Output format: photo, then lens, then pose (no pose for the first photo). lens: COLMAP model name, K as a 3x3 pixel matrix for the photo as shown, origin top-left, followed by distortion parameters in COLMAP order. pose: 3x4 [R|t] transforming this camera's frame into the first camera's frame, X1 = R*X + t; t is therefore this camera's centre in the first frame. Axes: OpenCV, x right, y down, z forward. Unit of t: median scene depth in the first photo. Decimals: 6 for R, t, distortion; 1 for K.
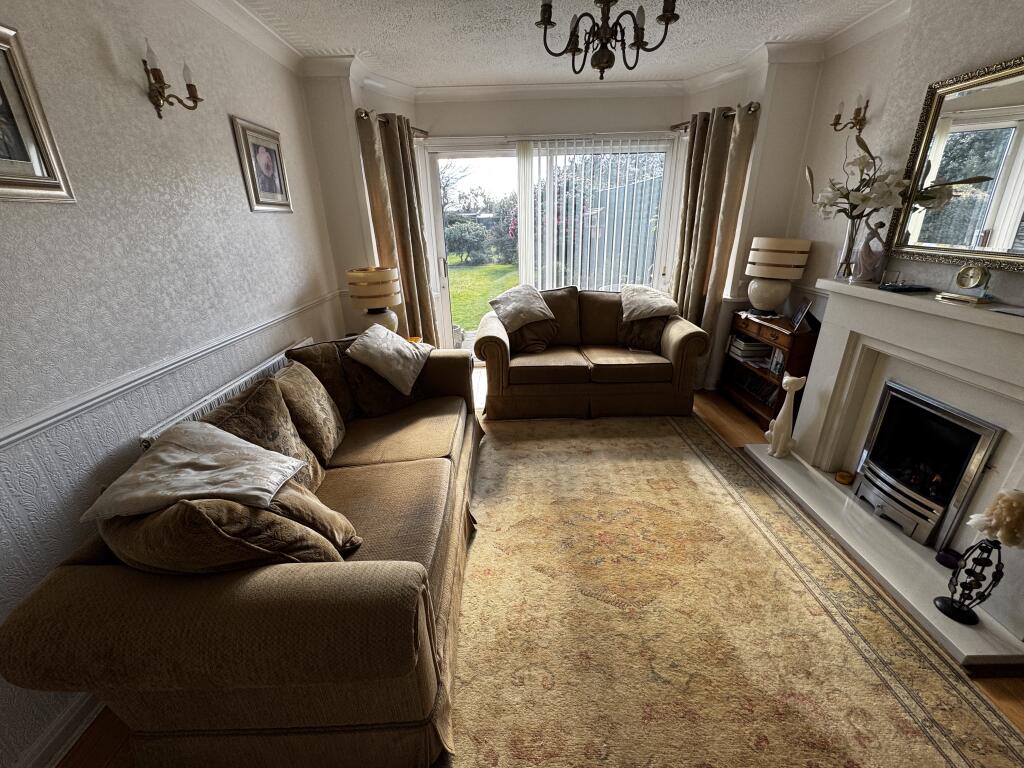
lens RADIAL K [[408.8, 0, 510.7], [0, 408.8, 381.2], [0, 0, 1]] dist [-0.002885, 0.000493]
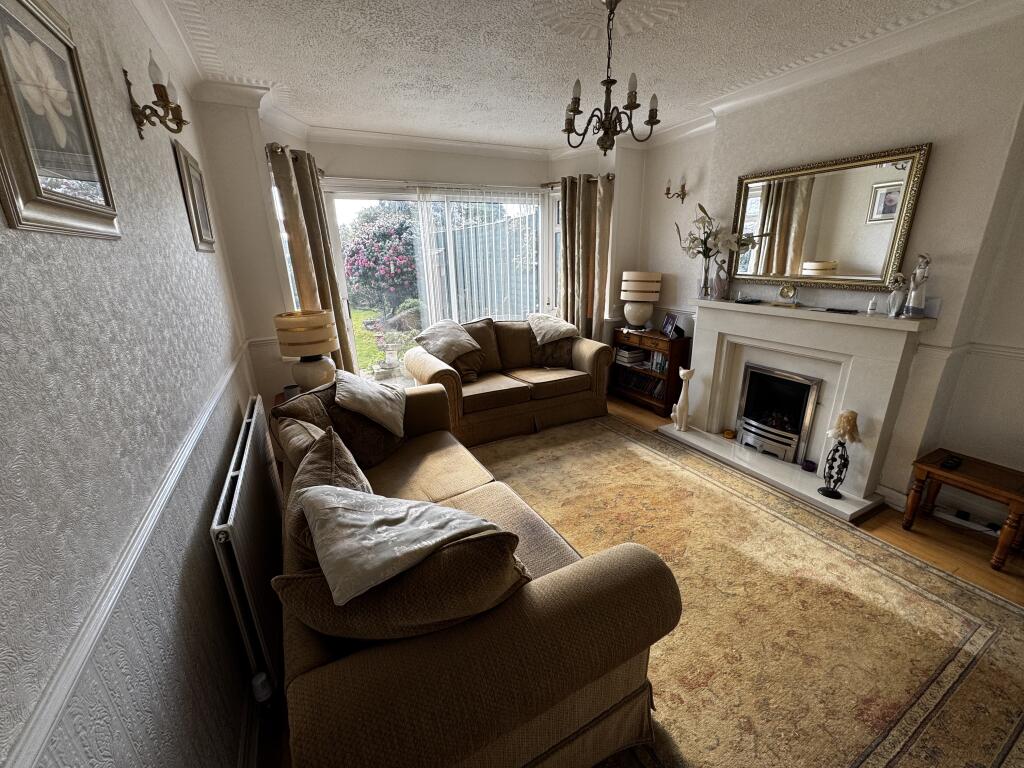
lens RADIAL K [[408.8, 0, 508.0], [0, 408.8, 381.7], [0, 0, 1]] dist [-0.002885, 0.000493]
pose [[0.893927, -0.132306, 0.428240, -0.437495], [0.168339, 0.984598, -0.047204, -0.006201], [-0.415399, 0.114287, 0.902431, 0.013905]]
